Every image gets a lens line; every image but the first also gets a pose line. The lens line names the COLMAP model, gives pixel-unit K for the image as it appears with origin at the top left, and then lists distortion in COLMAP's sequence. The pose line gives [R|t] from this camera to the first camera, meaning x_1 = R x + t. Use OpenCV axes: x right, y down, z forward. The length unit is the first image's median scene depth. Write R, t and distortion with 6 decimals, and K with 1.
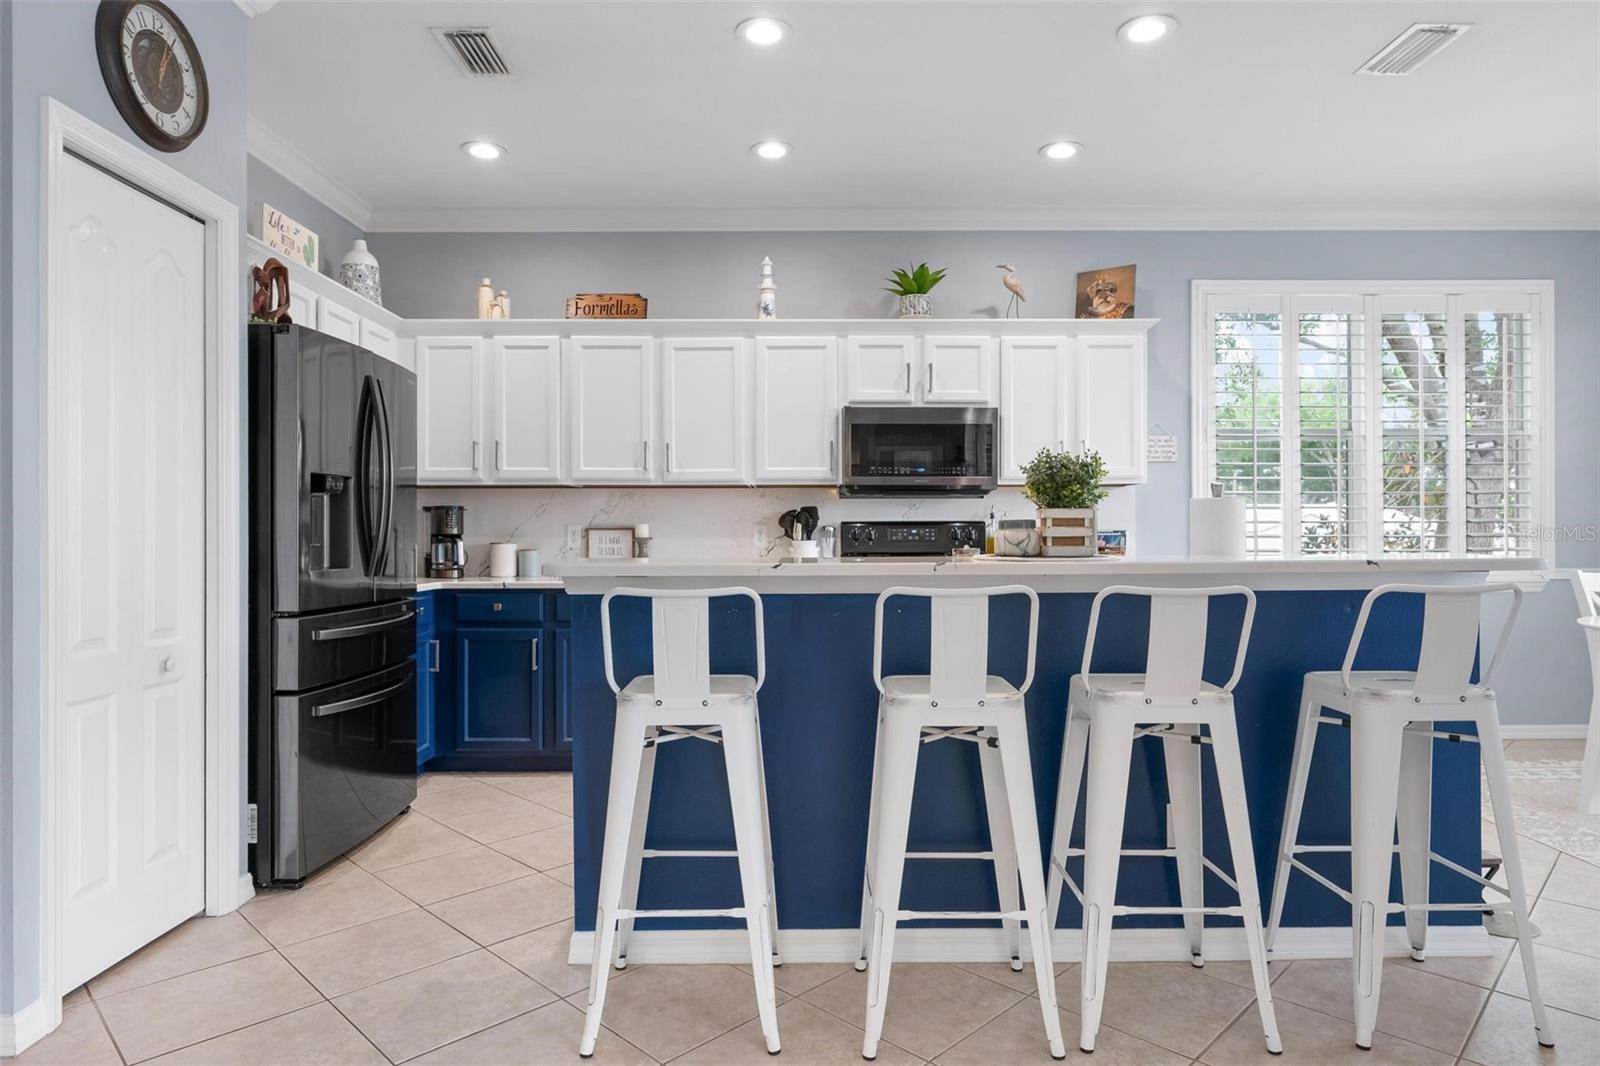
lens RADIAL K [[933.5, 0, 794.6], [0, 933.5, 533.4], [0, 0, 1]] dist [0.003369, -0.000992]
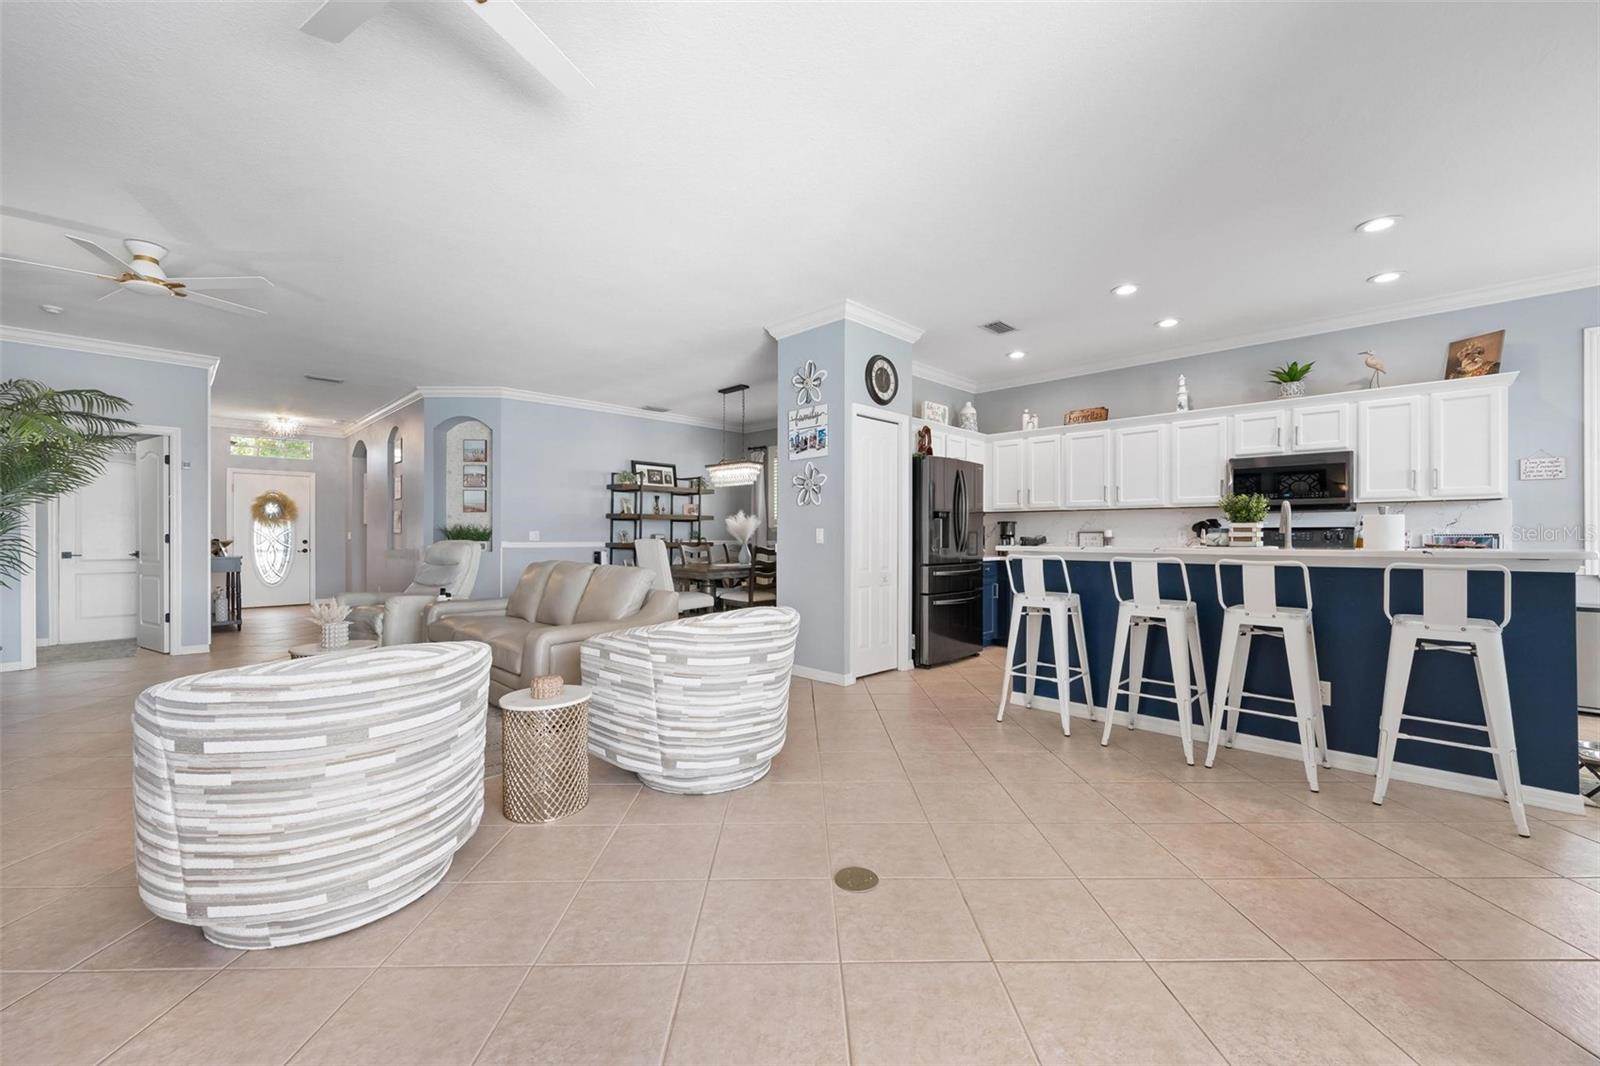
lens RADIAL K [[622.9, 0, 805.1], [0, 622.9, 529.0], [0, 0, 1]] dist [-0.001781, -0.000046]
pose [[0.713522, -0.003354, -0.700625, 0.348562], [-0.003090, 0.999964, -0.007934, 0.000056], [0.700626, 0.007826, 0.713486, -0.384246]]
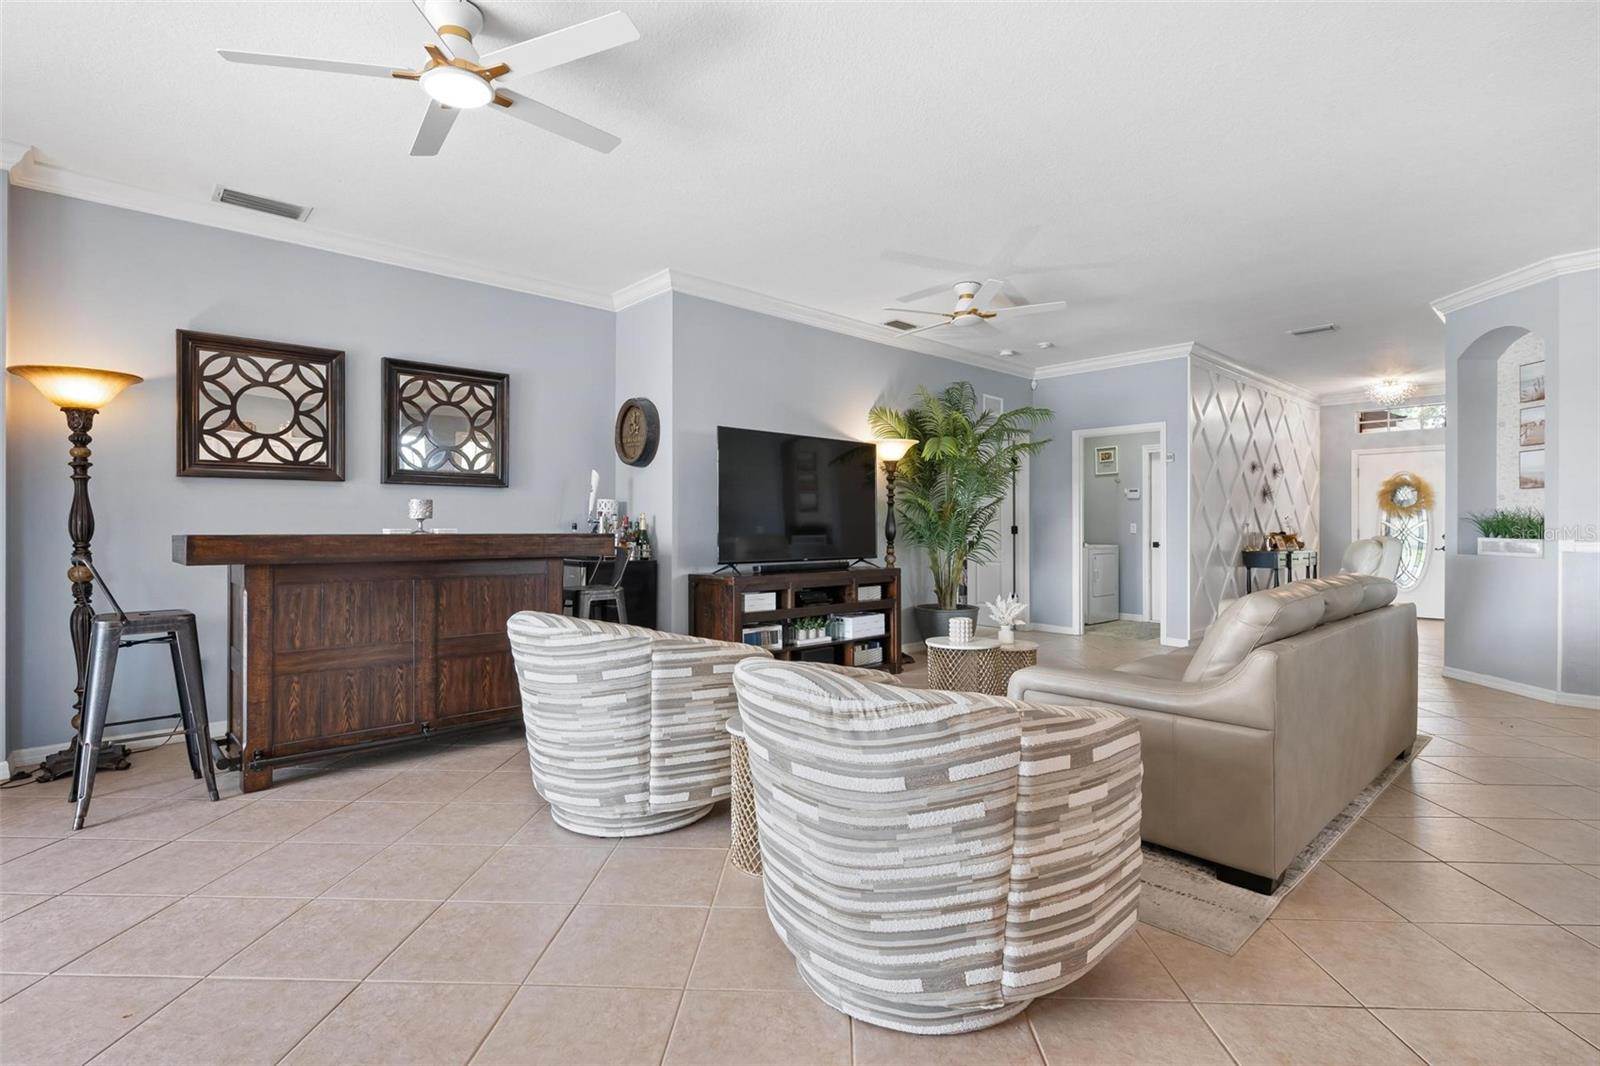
lens RADIAL K [[734.4, 0, 787.1], [0, 734.4, 526.9], [0, 0, 1]] dist [-0.002144, 0.000327]
pose [[-0.733804, 0.002856, -0.679355, 0.113004], [0.000602, 0.999994, 0.003554, 0.000179], [0.679361, 0.002199, -0.733801, 0.383966]]
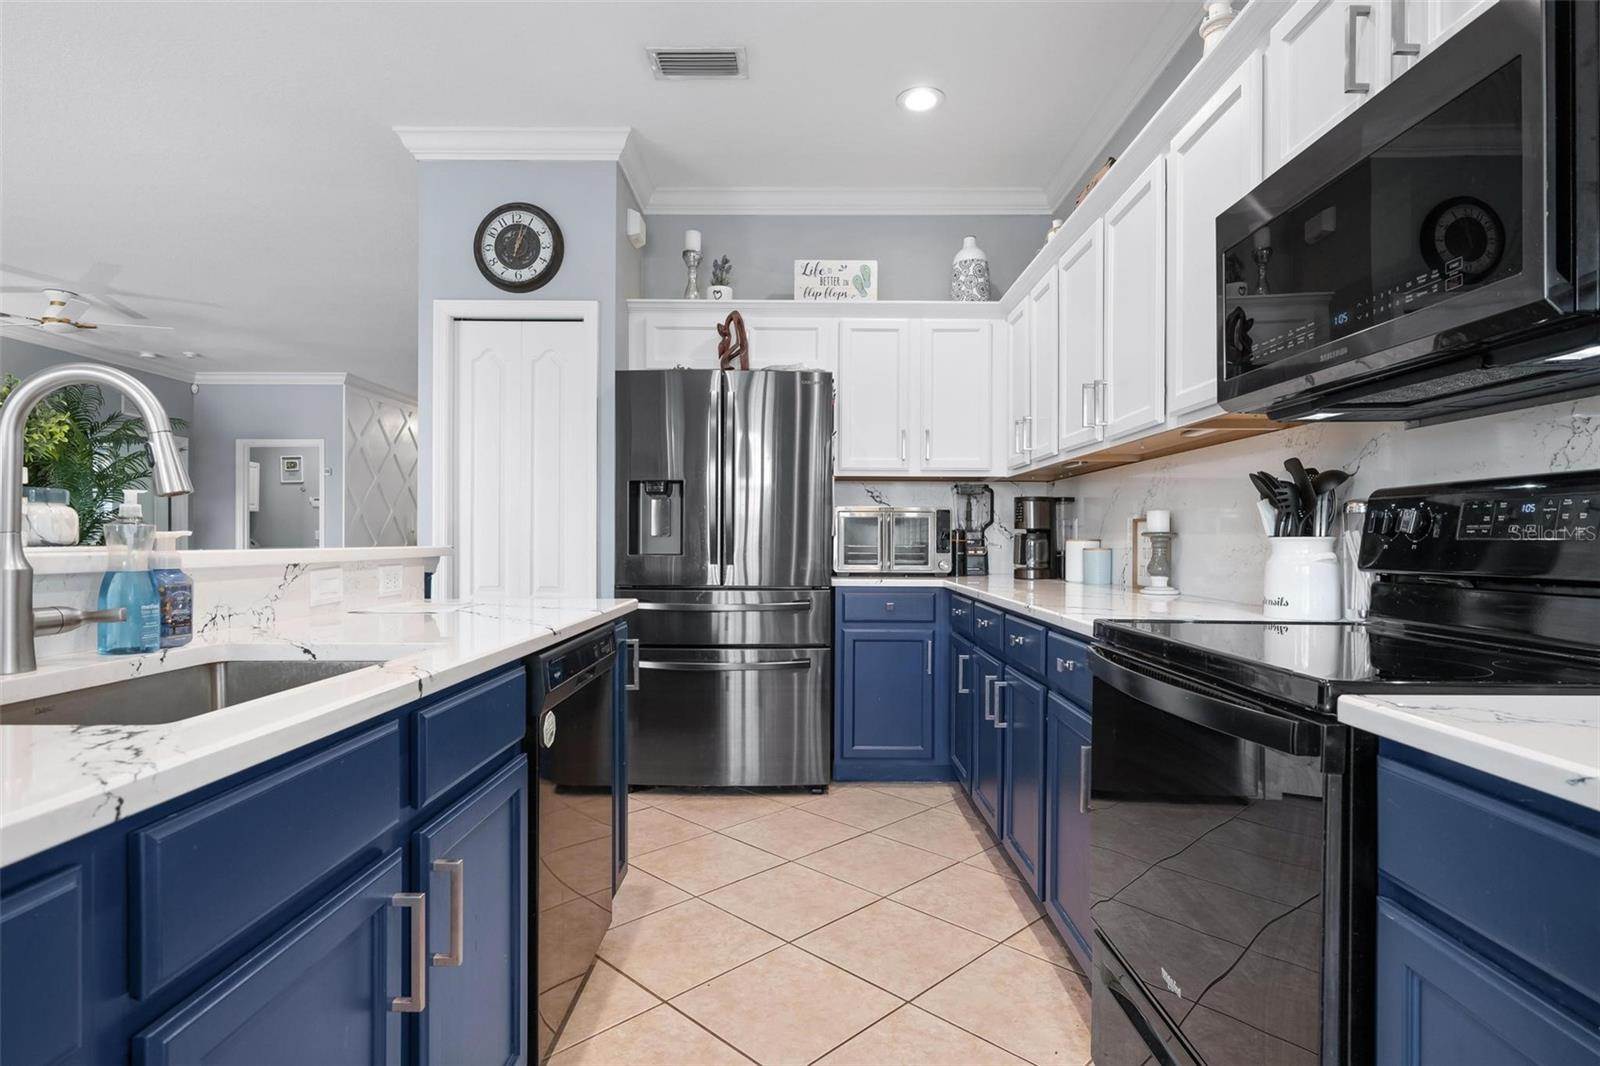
lens RADIAL K [[840.7, 0, 808.3], [0, 840.7, 534.7], [0, 0, 1]] dist [-0.002039, 0.000825]
pose [[0.016233, -0.000406, -0.999868, 0.522246], [-0.002099, 0.999998, -0.000440, 0.008460], [0.999866, 0.002106, 0.016232, 0.965823]]
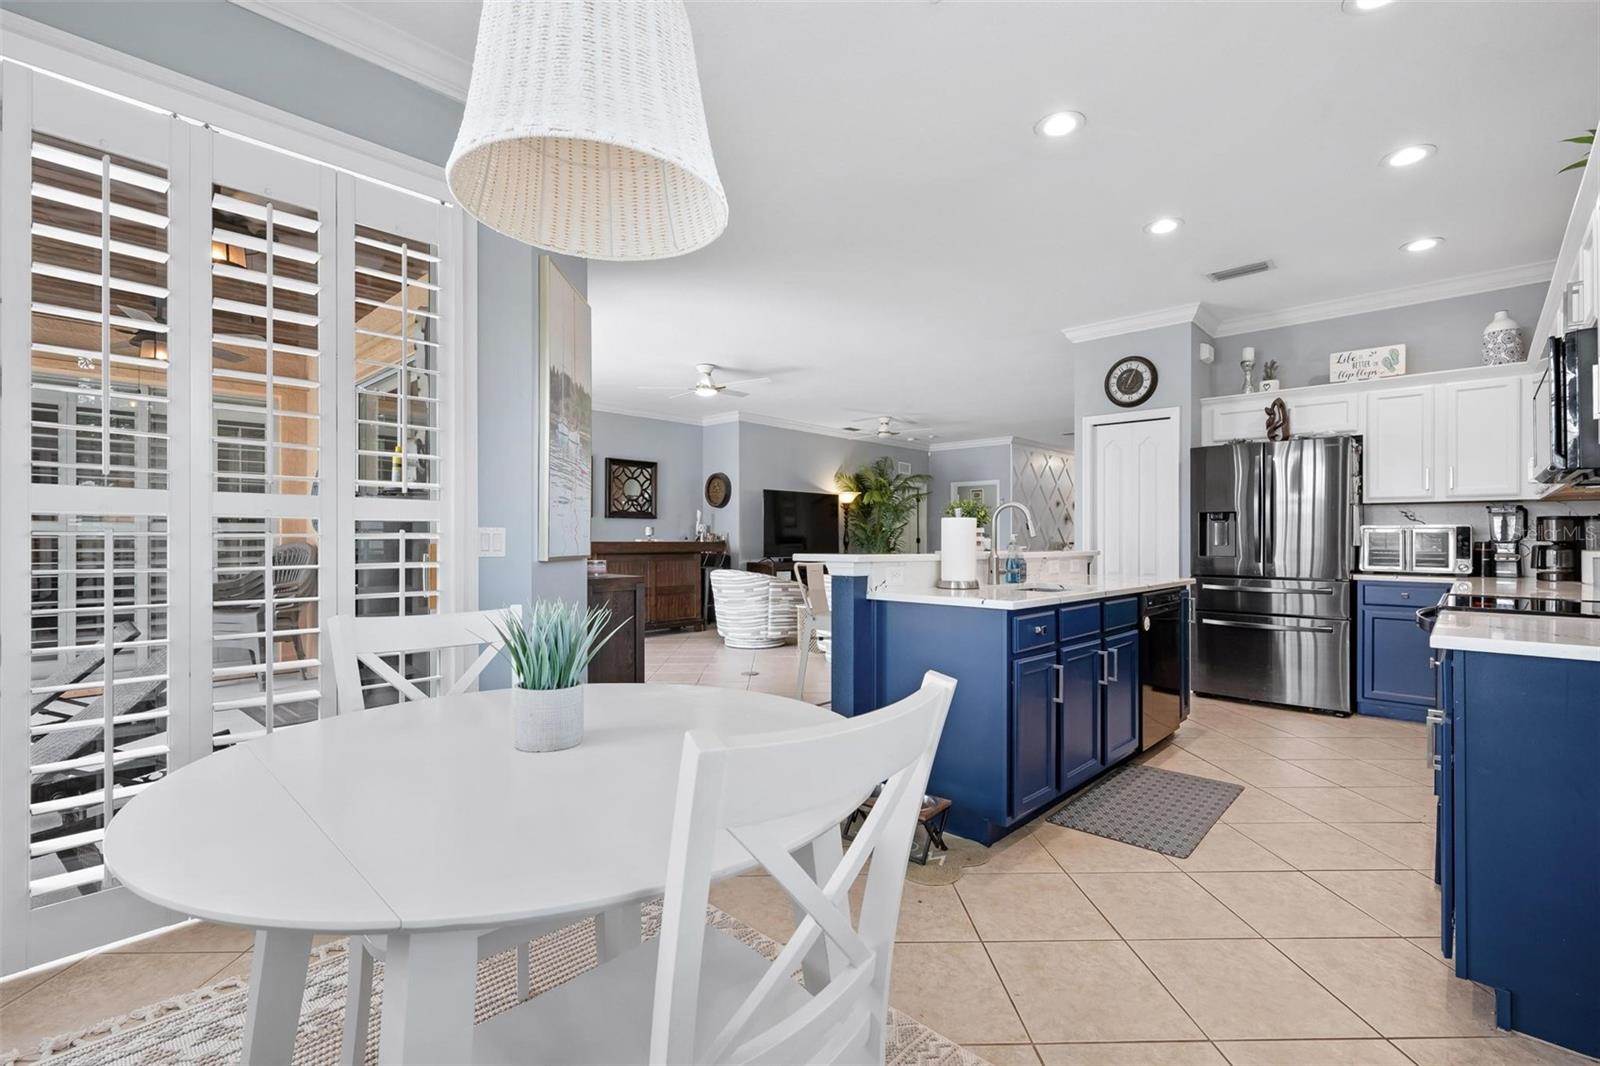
lens RADIAL K [[726.6, 0, 786.6], [0, 726.6, 532.6], [0, 0, 1]] dist [0.001163, -0.001354]
pose [[-0.682875, -0.003316, -0.730527, 1.111527], [-0.000973, 0.999993, -0.003629, -0.007408], [0.730534, -0.001767, -0.682874, 1.147036]]
